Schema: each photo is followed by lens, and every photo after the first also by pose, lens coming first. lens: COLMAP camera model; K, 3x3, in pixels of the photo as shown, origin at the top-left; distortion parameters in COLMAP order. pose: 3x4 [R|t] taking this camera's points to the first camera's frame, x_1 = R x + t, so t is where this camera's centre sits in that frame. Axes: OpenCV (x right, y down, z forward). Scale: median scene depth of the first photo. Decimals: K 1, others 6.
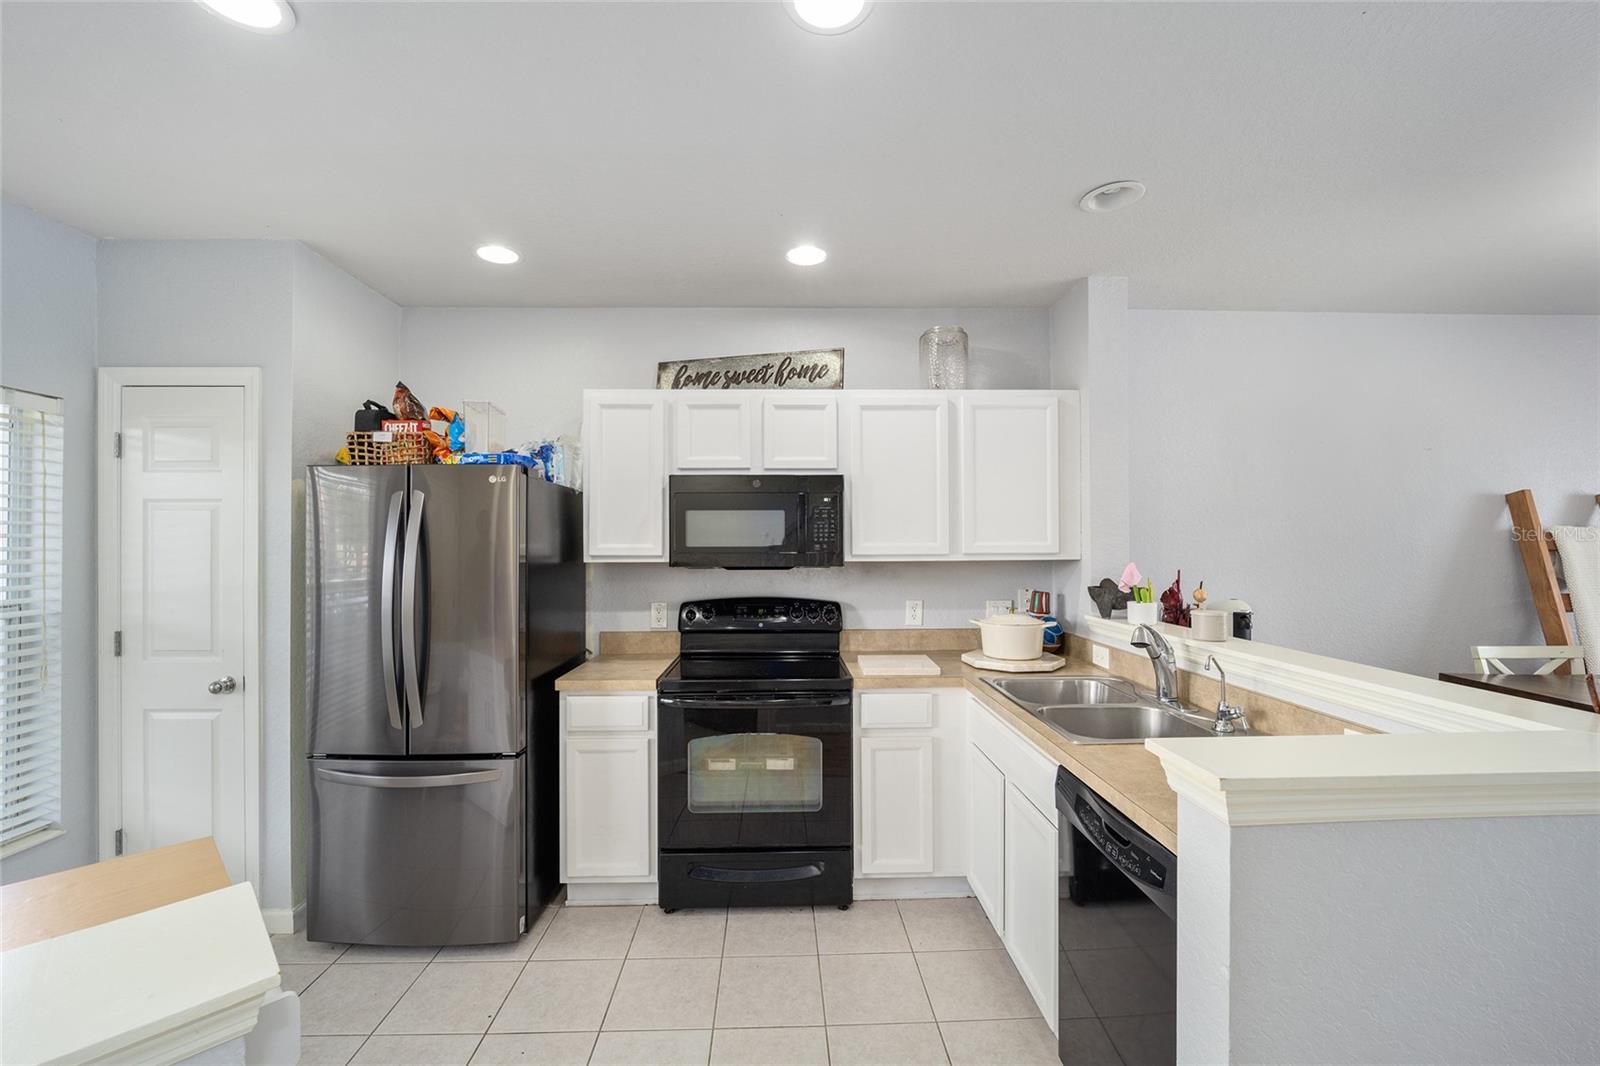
lens RADIAL K [[649.0, 0, 796.8], [0, 649.0, 538.9], [0, 0, 1]] dist [-0.014317, 0.000544]
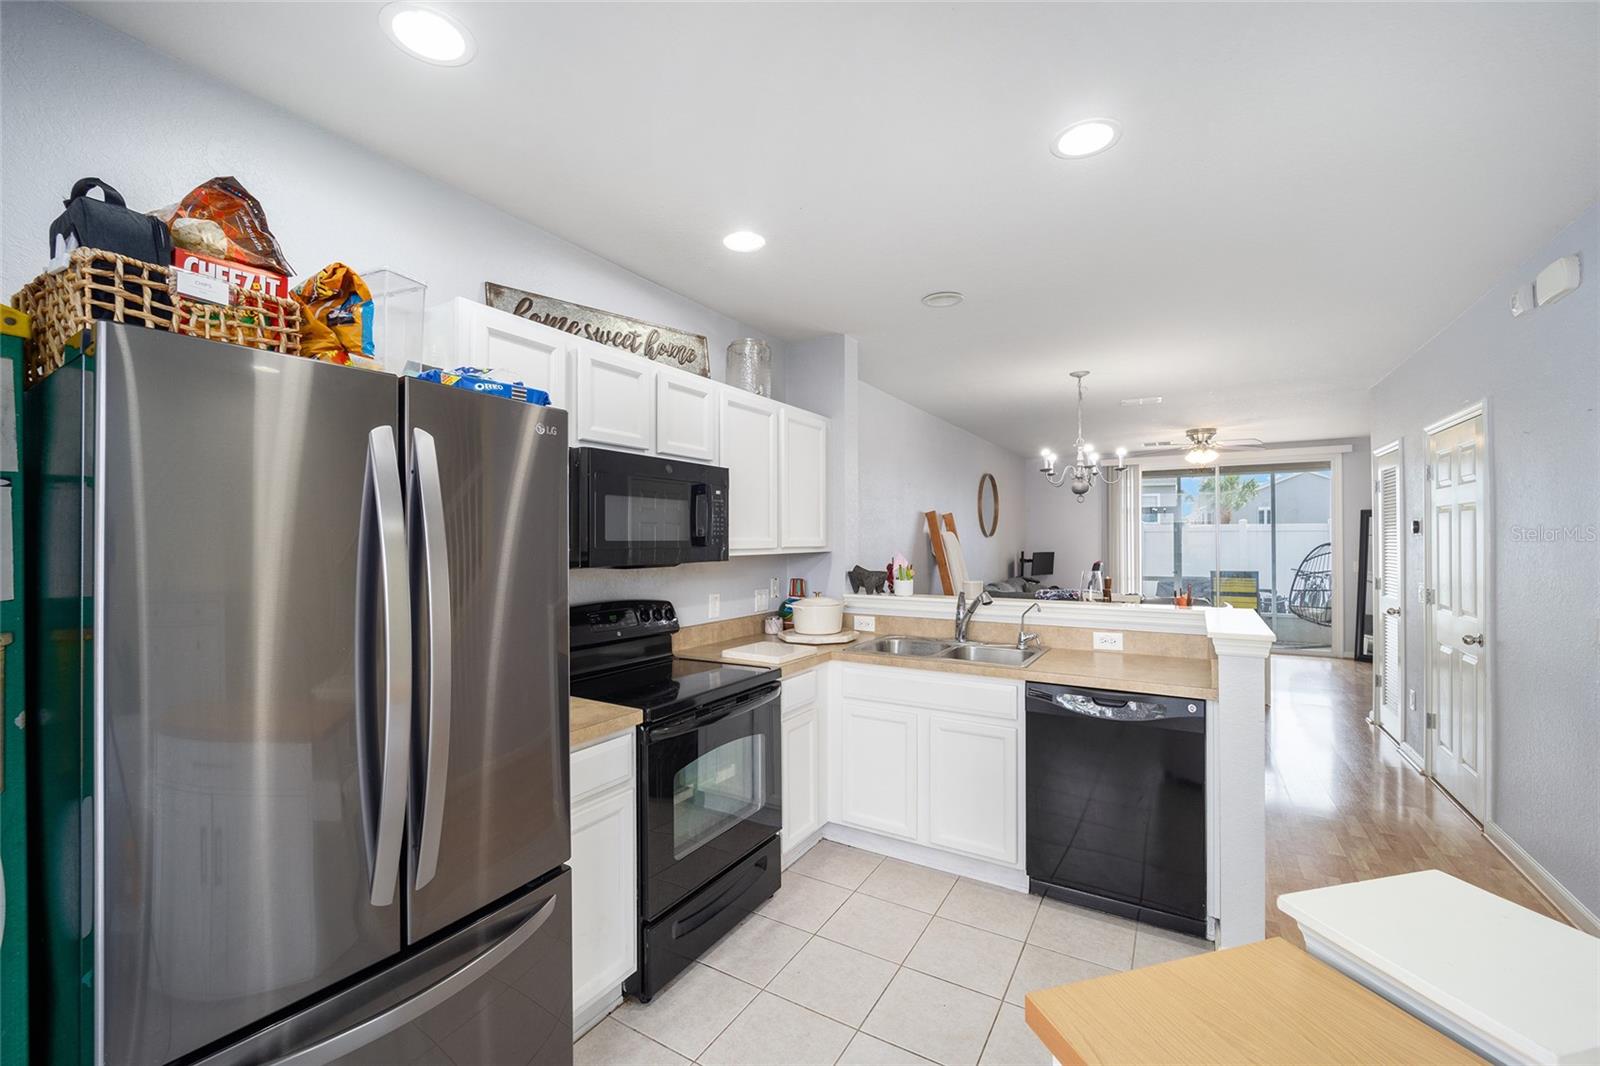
lens RADIAL K [[649.0, 0, 792.1], [0, 649.0, 531.9], [0, 0, 1]] dist [-0.014317, 0.000544]
pose [[0.541067, 0.012365, 0.840889, -0.690989], [-0.003291, 0.999915, -0.012586, 0.010374], [-0.840973, 0.004043, 0.541062, 0.374736]]
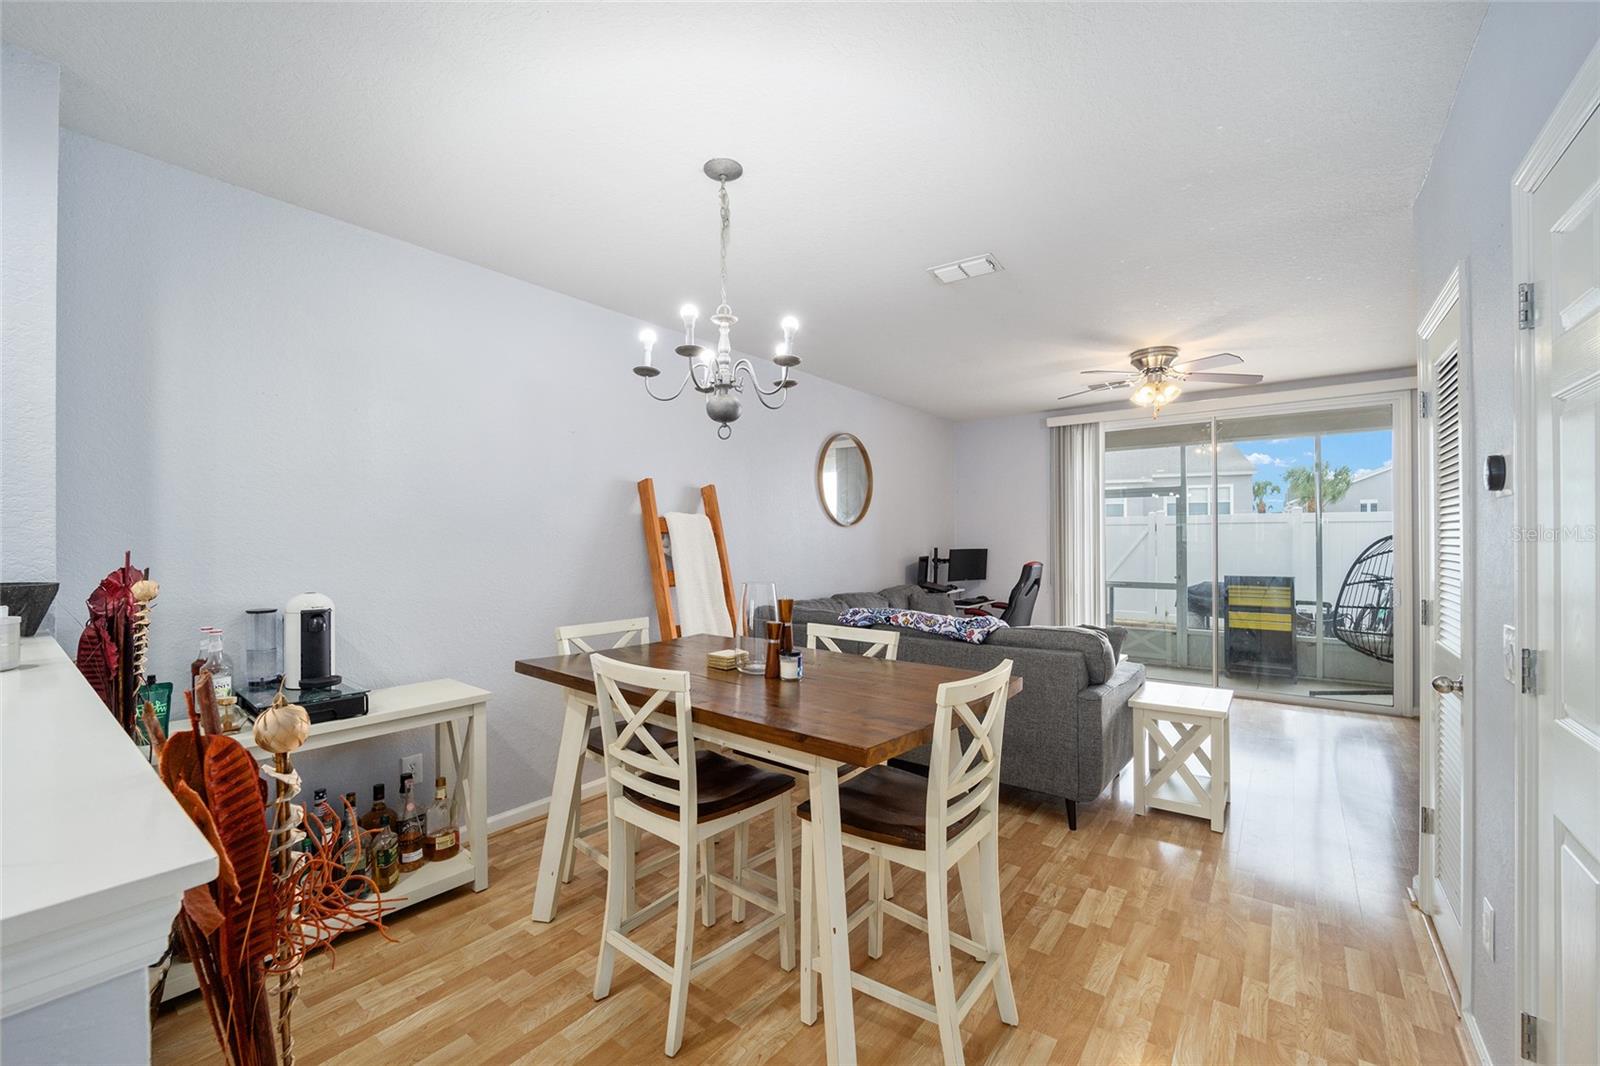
lens RADIAL K [[649.0, 0, 795.5], [0, 649.0, 534.5], [0, 0, 1]] dist [-0.014317, 0.000544]
pose [[0.625544, 0.006574, 0.780161, 0.480024], [-0.003831, 0.999978, -0.005354, 0.029987], [-0.780180, 0.000360, 0.625555, 0.103354]]
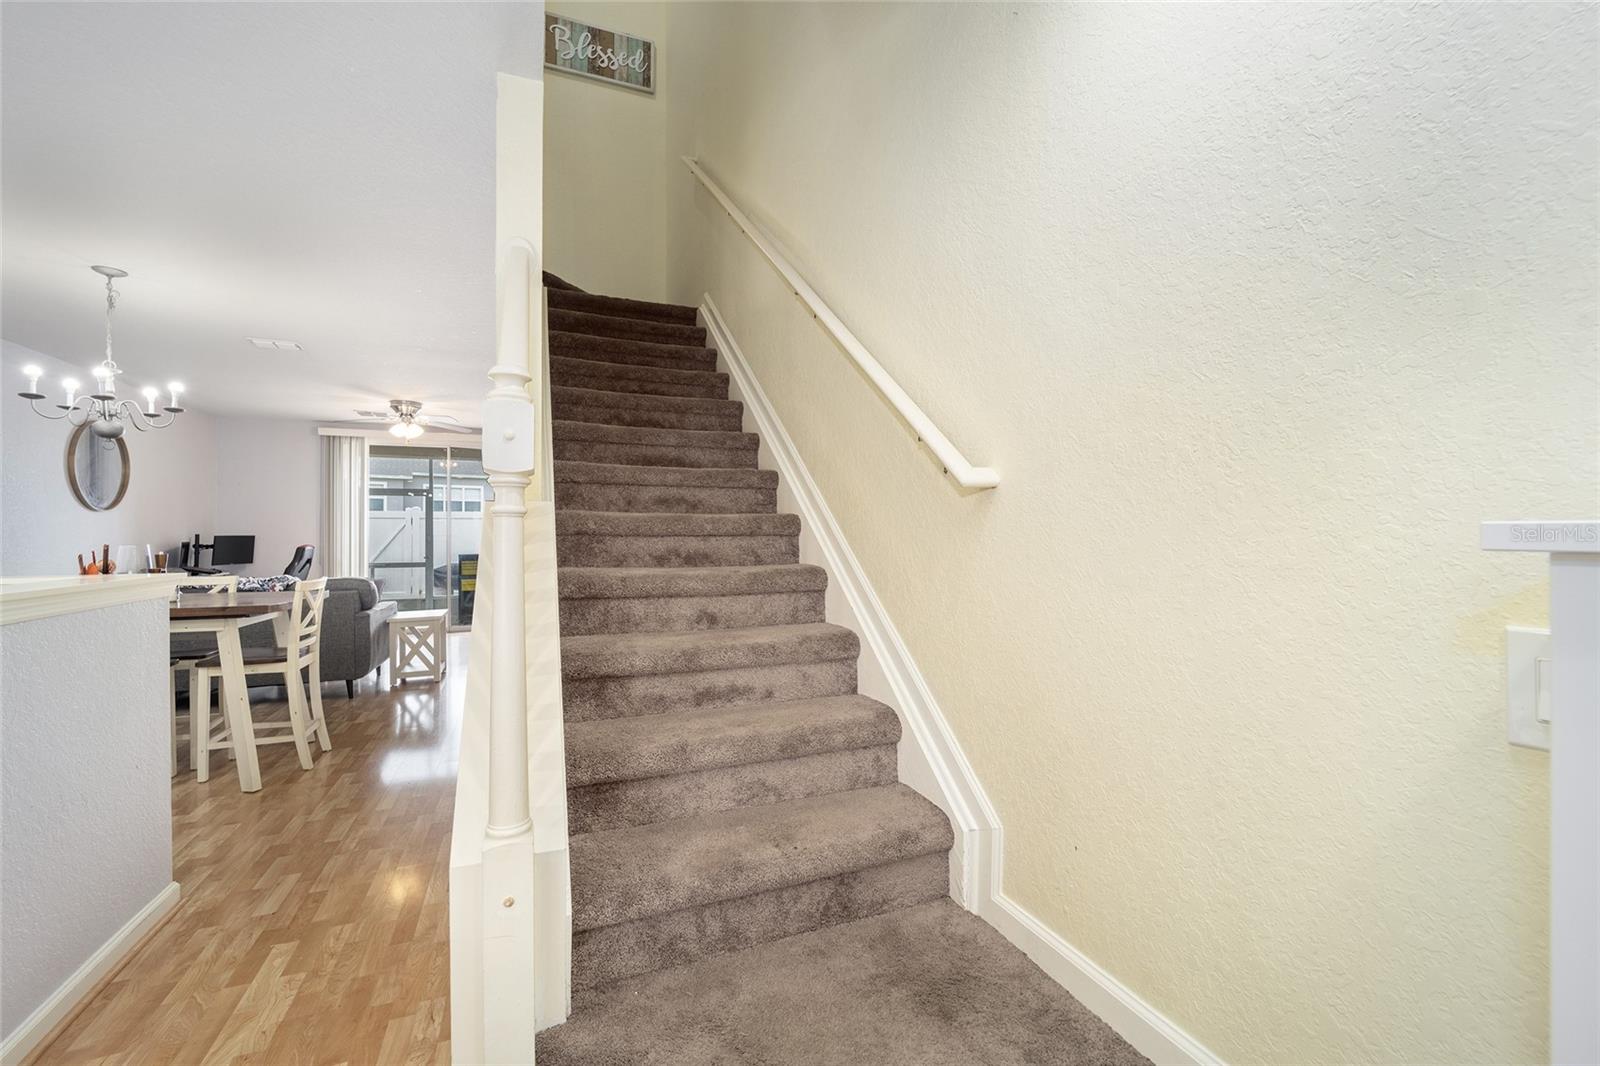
lens RADIAL K [[649.0, 0, 801.9], [0, 649.0, 528.7], [0, 0, 1]] dist [-0.014317, 0.000544]
pose [[-0.361629, 0.010222, 0.932266, -0.468442], [-0.001468, 0.999932, -0.011534, 0.064872], [-0.932321, -0.005539, -0.361590, -0.091992]]
